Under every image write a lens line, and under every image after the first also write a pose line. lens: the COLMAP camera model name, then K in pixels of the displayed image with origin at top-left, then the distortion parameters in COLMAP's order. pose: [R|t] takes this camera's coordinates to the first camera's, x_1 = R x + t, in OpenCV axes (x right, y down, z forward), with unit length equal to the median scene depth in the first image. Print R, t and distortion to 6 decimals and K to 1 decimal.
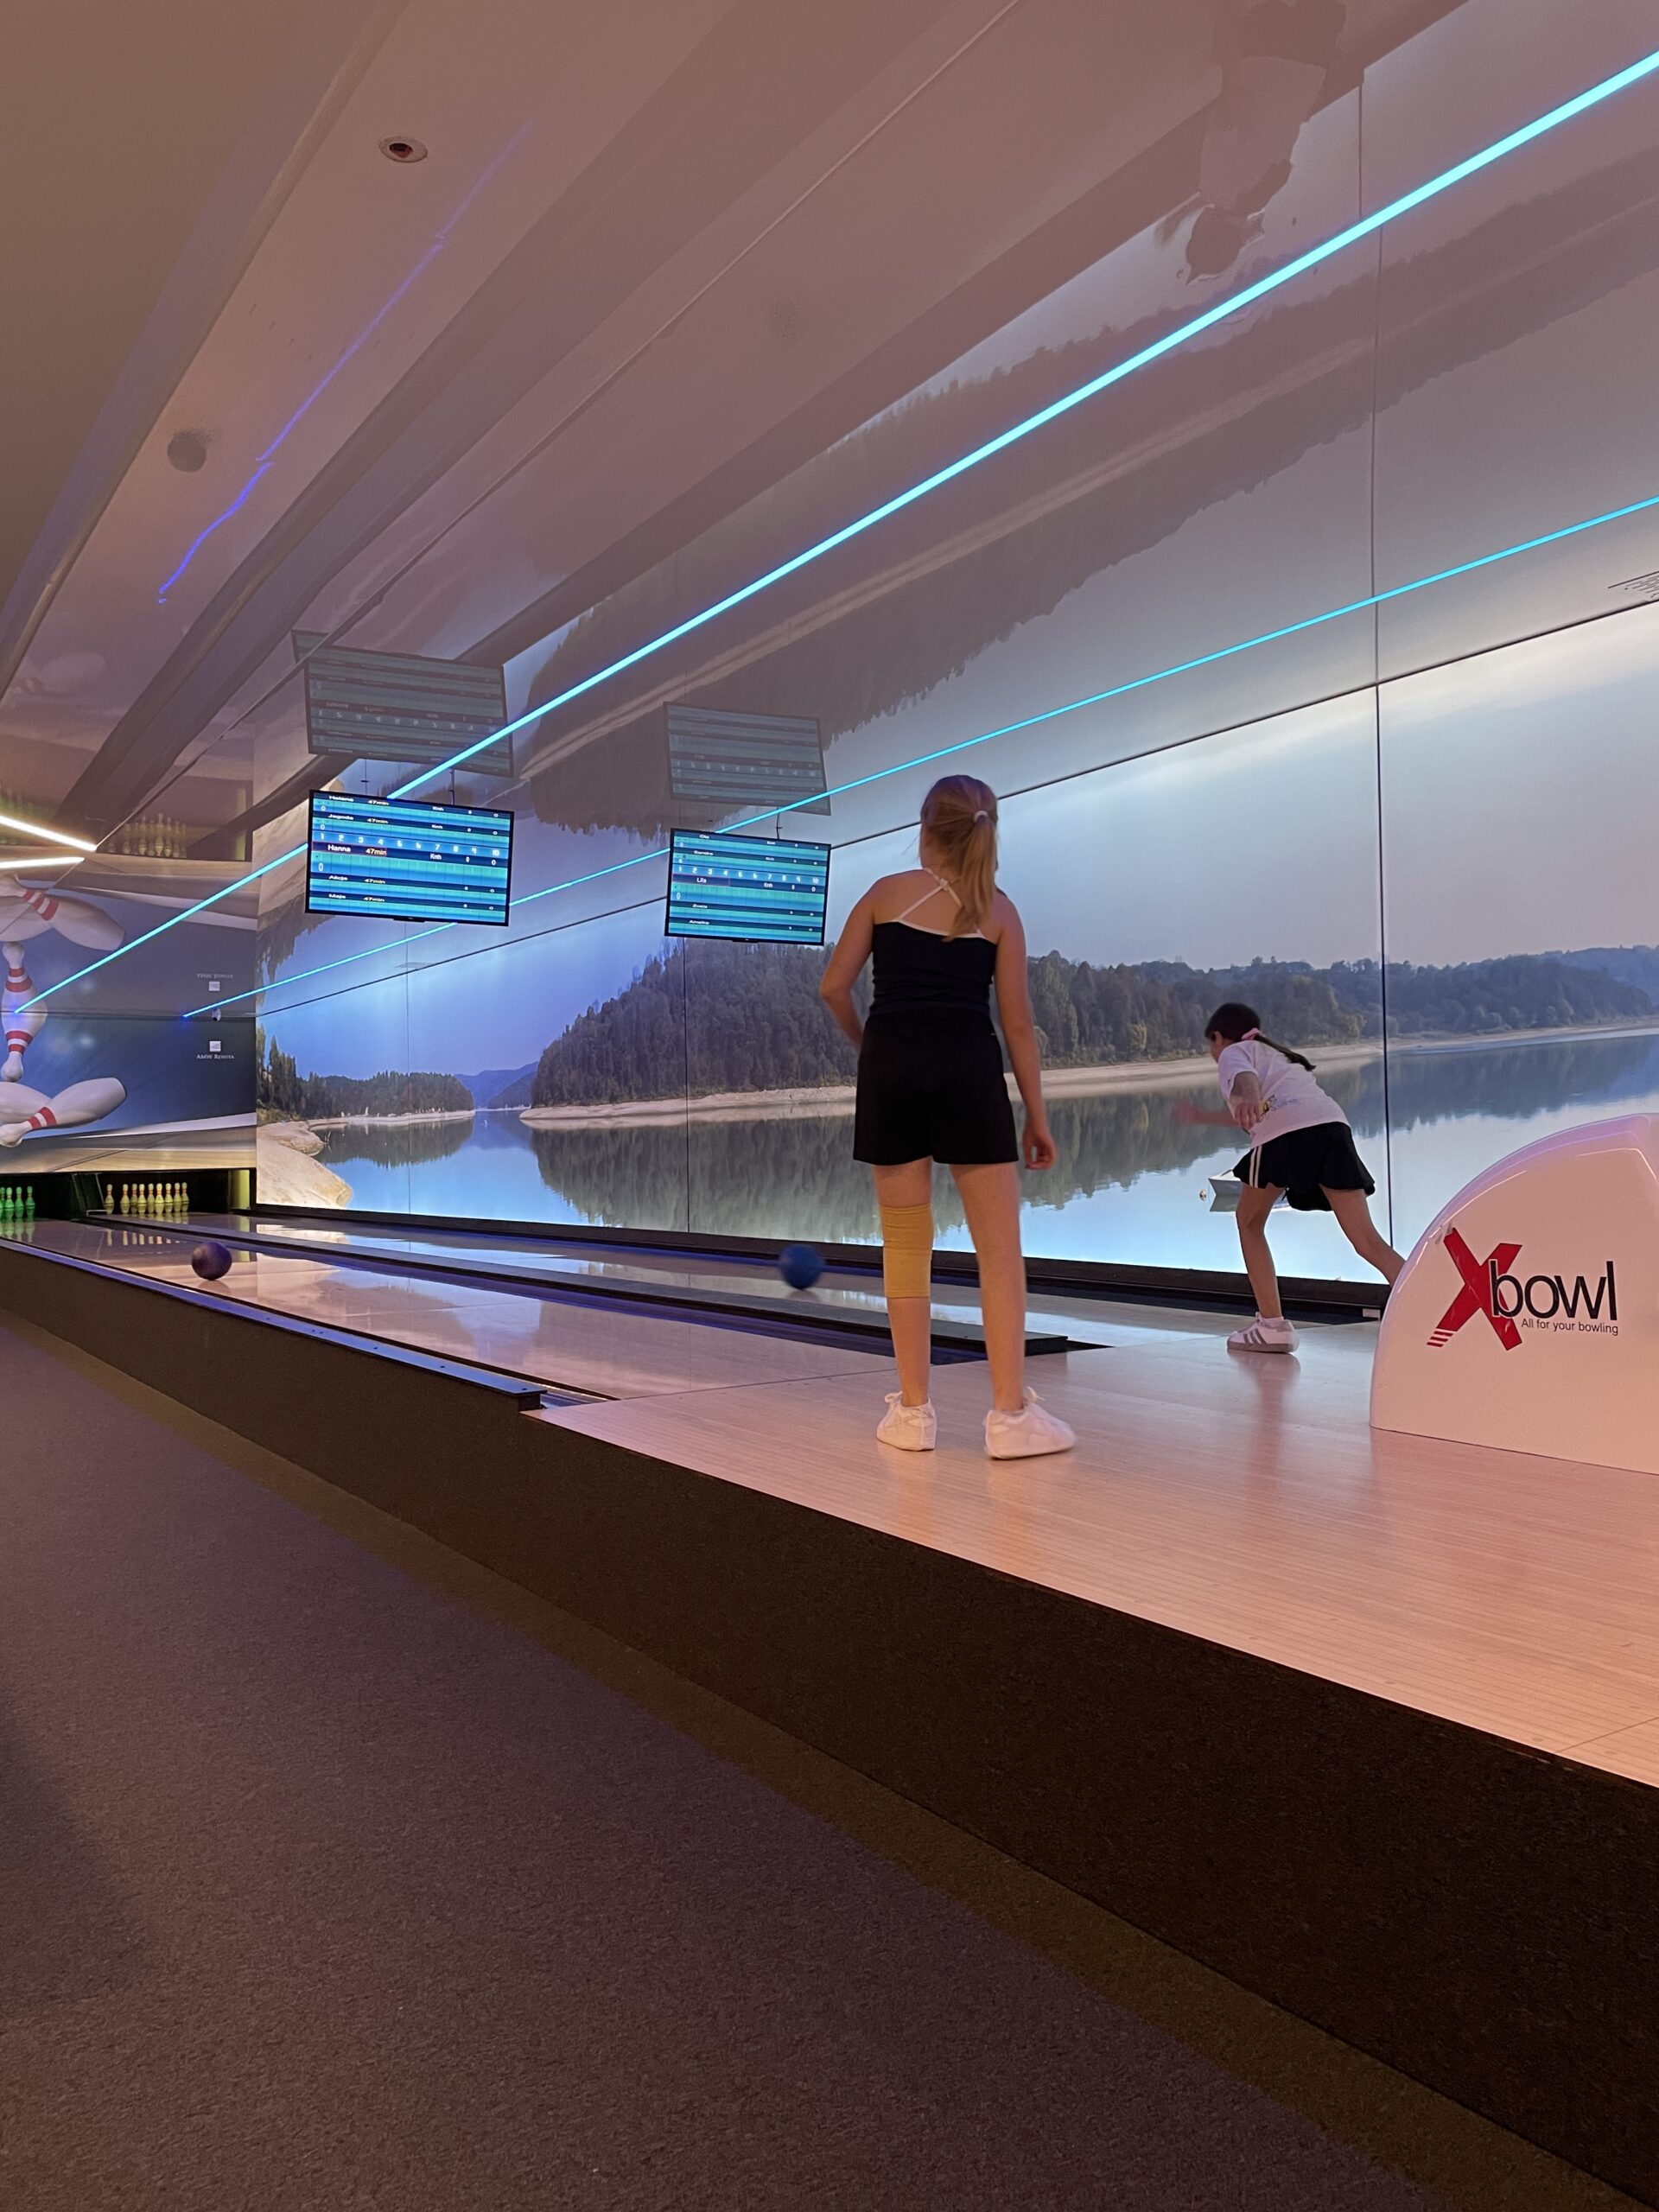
lens RADIAL K [[1665.8, 0, 839.7], [0, 1665.8, 1105.3], [0, 0, 1]] dist [0.107520, -0.169862]
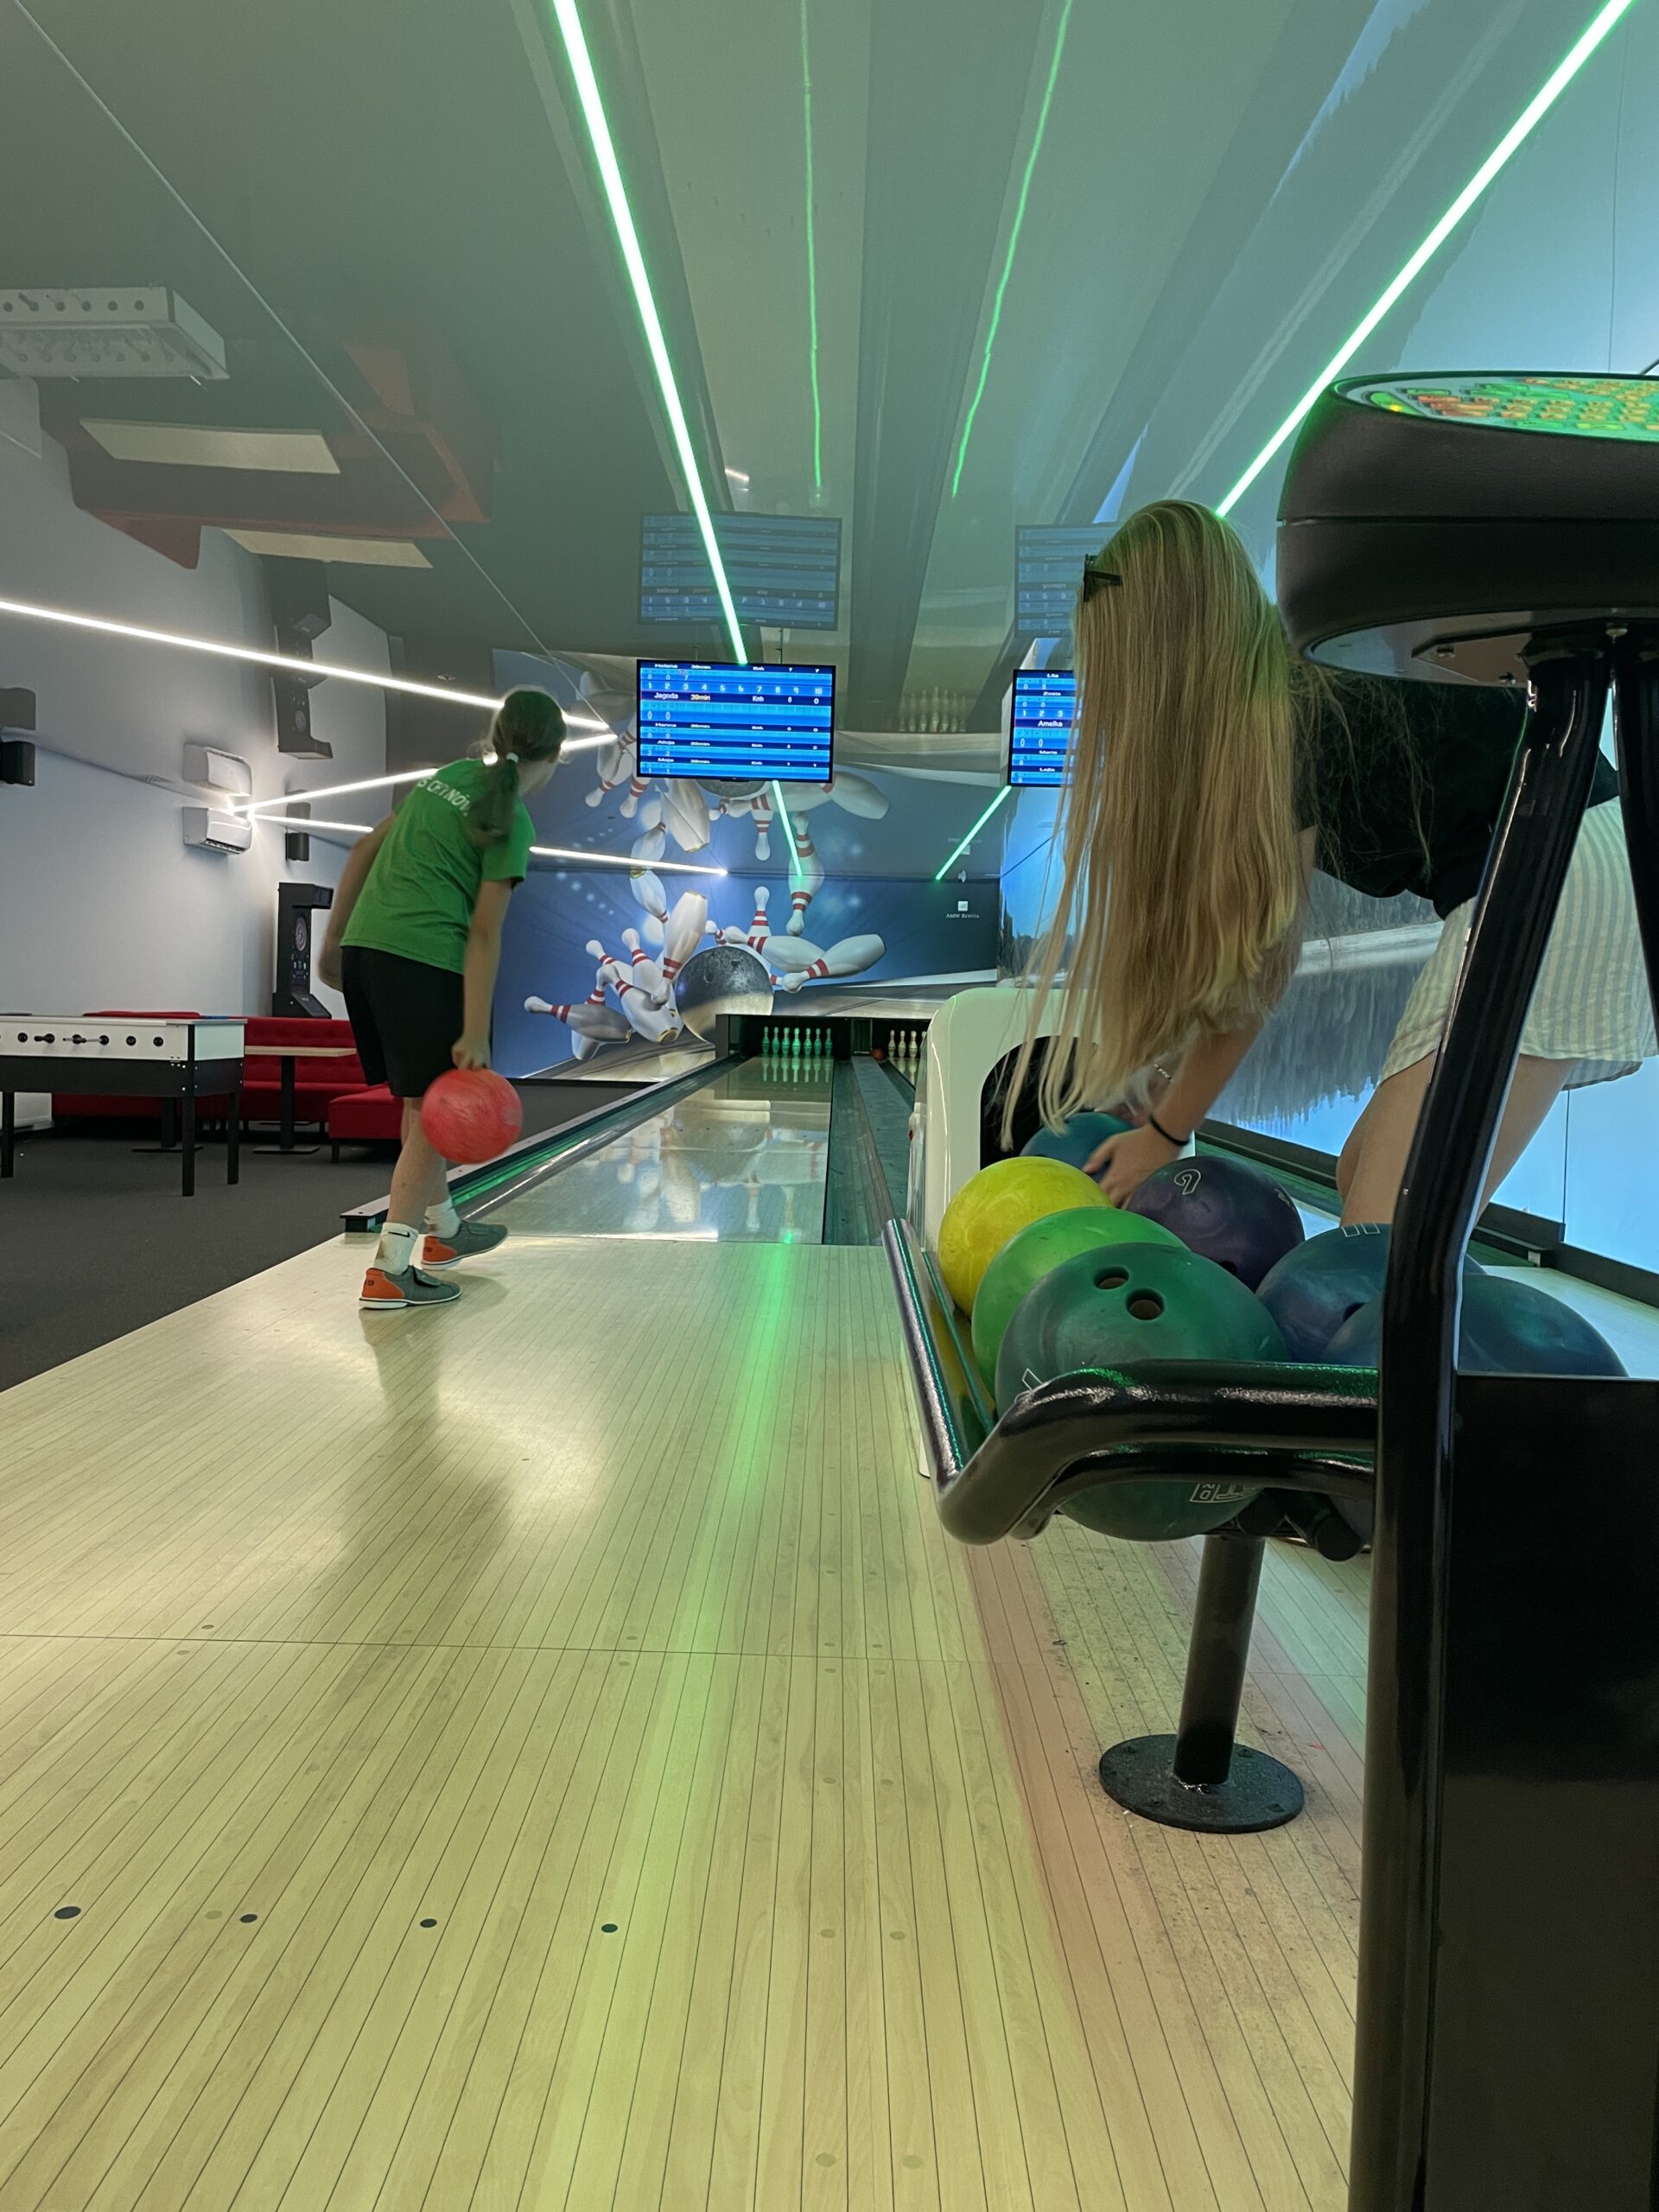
lens RADIAL K [[1654.7, 0, 825.1], [0, 1654.7, 1102.0], [0, 0, 1]] dist [0.120516, -0.158462]
pose [[0.835296, 0.070954, -0.545202, 0.223368], [-0.027011, 0.995736, 0.088204, -0.002315], [0.549136, -0.058950, 0.833651, 0.095893]]
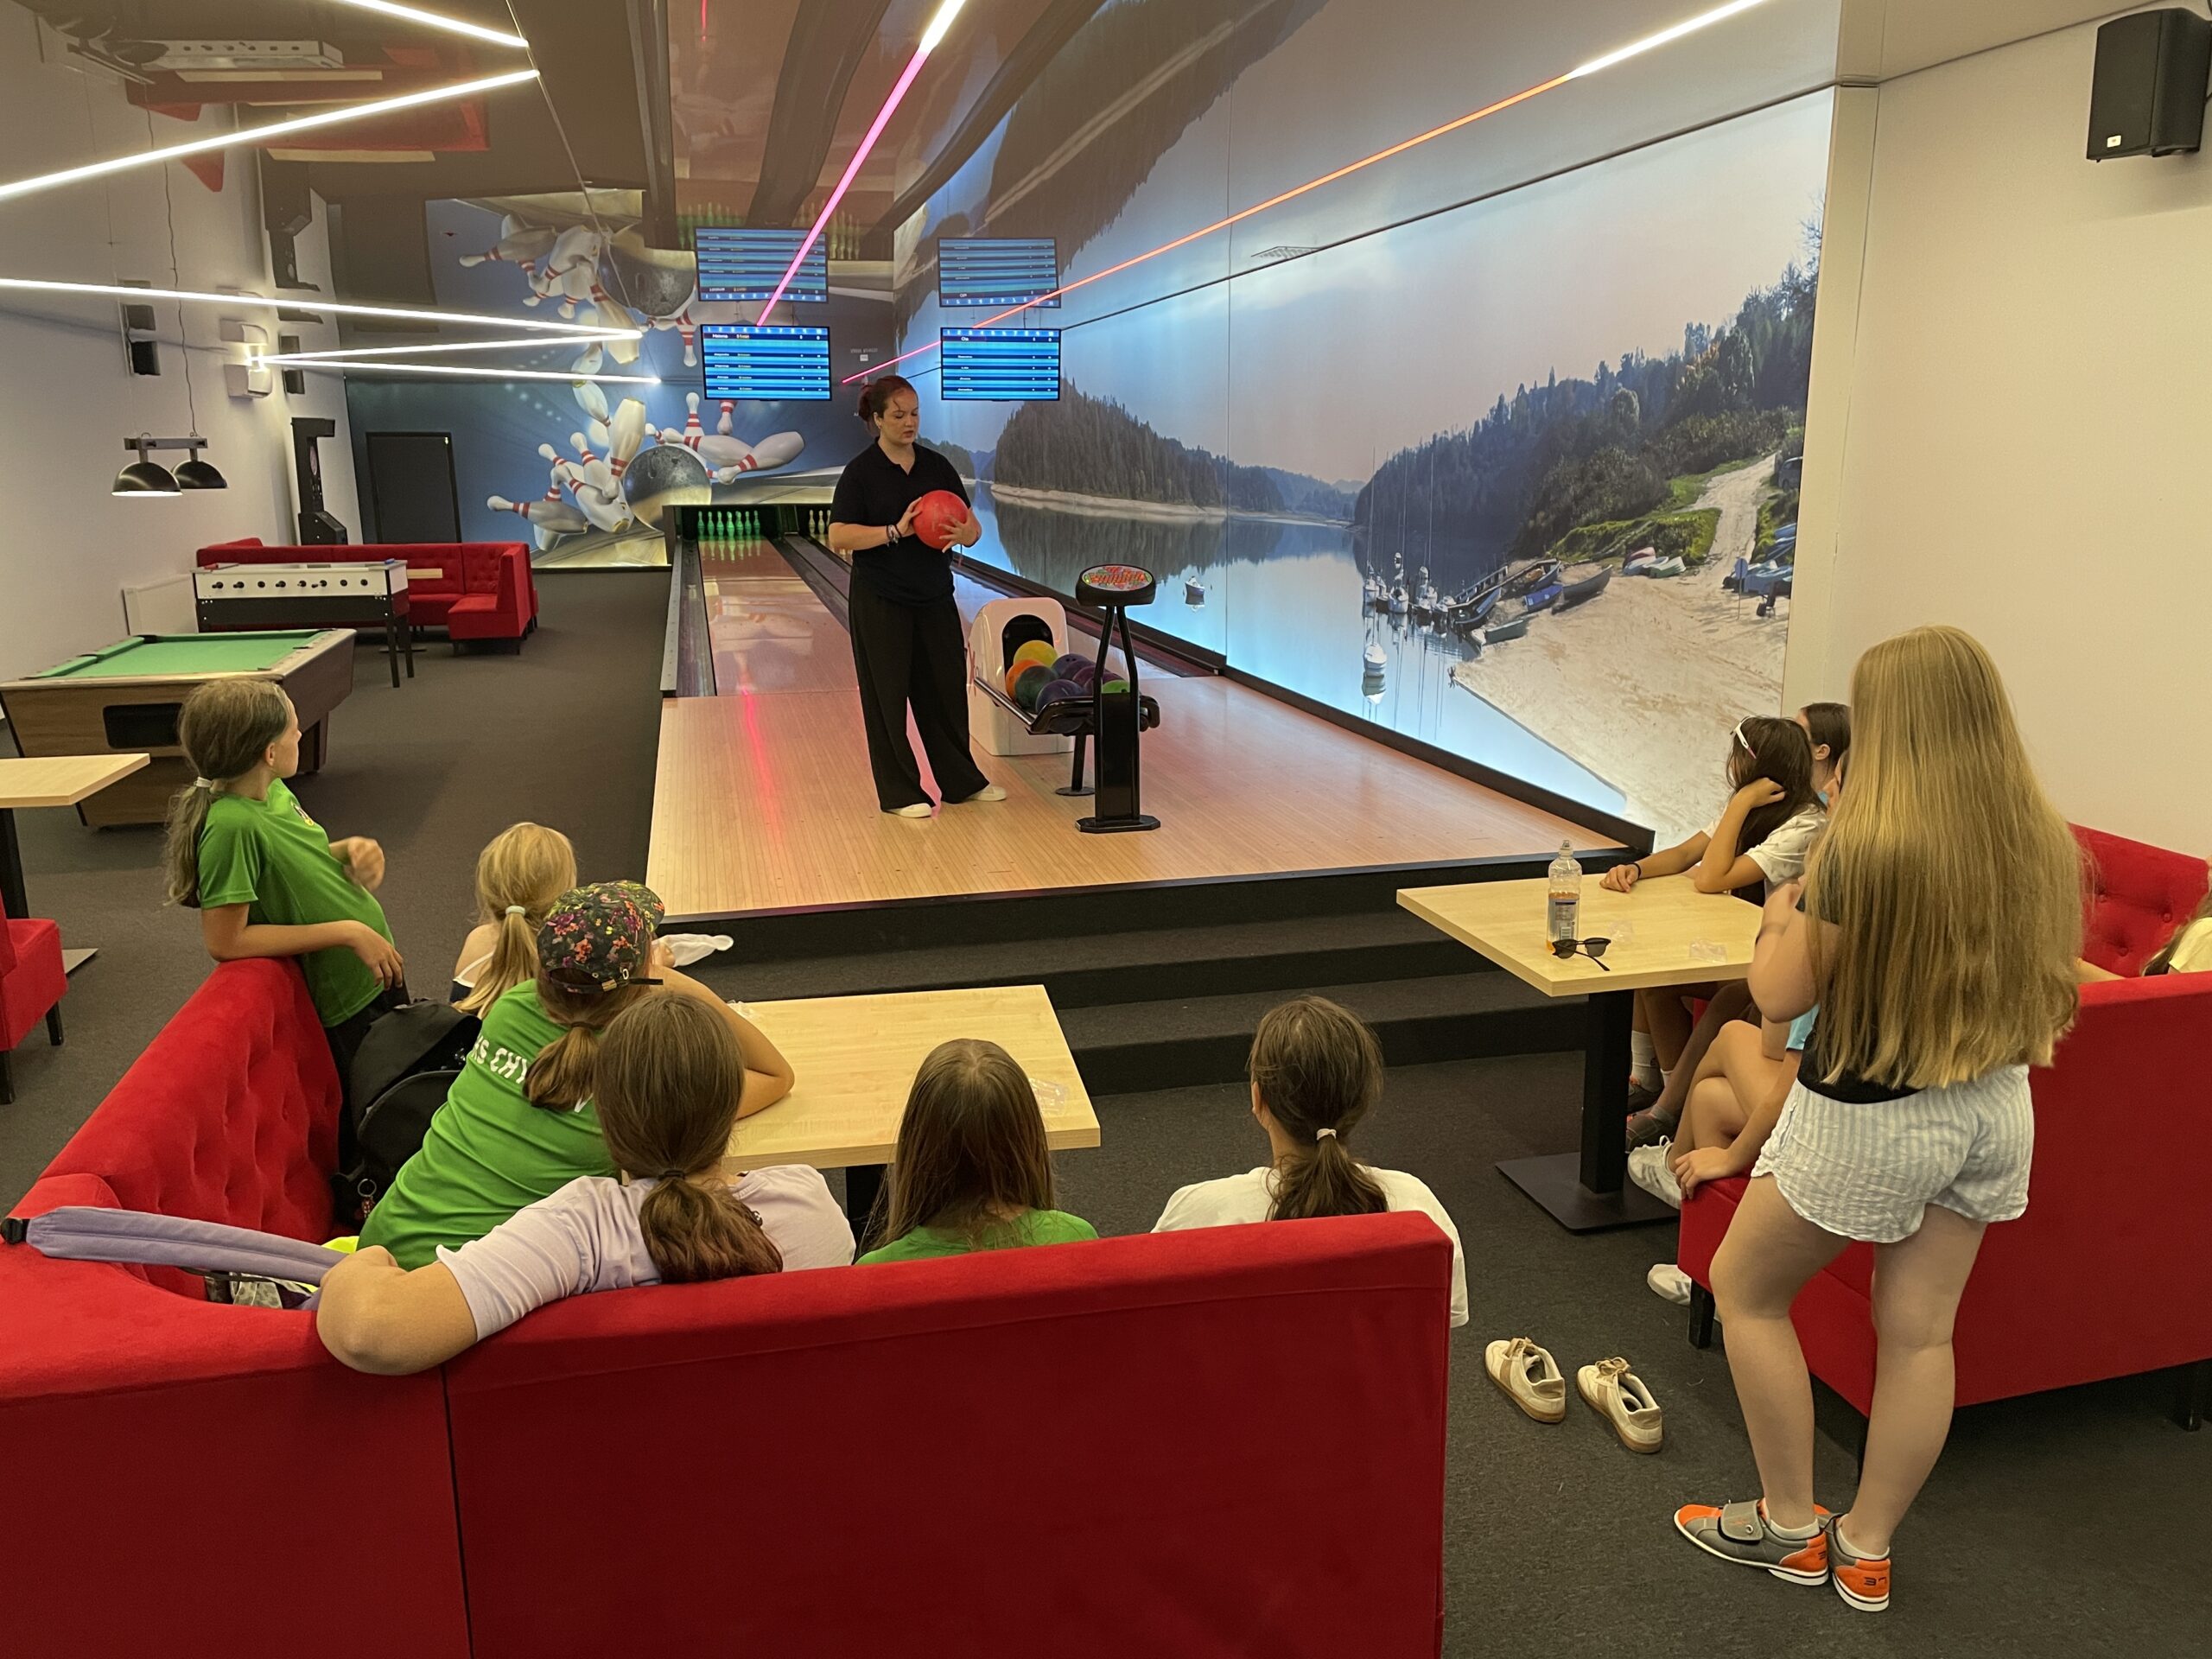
lens RADIAL K [[1657.5, 0, 1106.0], [0, 1657.5, 829.5], [0, 0, 1]] dist [0.117488, -0.163385]
pose [[0.944832, 0.081658, -0.317214, 0.369930], [0.001897, 0.967047, 0.254591, -0.073505], [0.327550, -0.241147, 0.913542, -0.297693]]
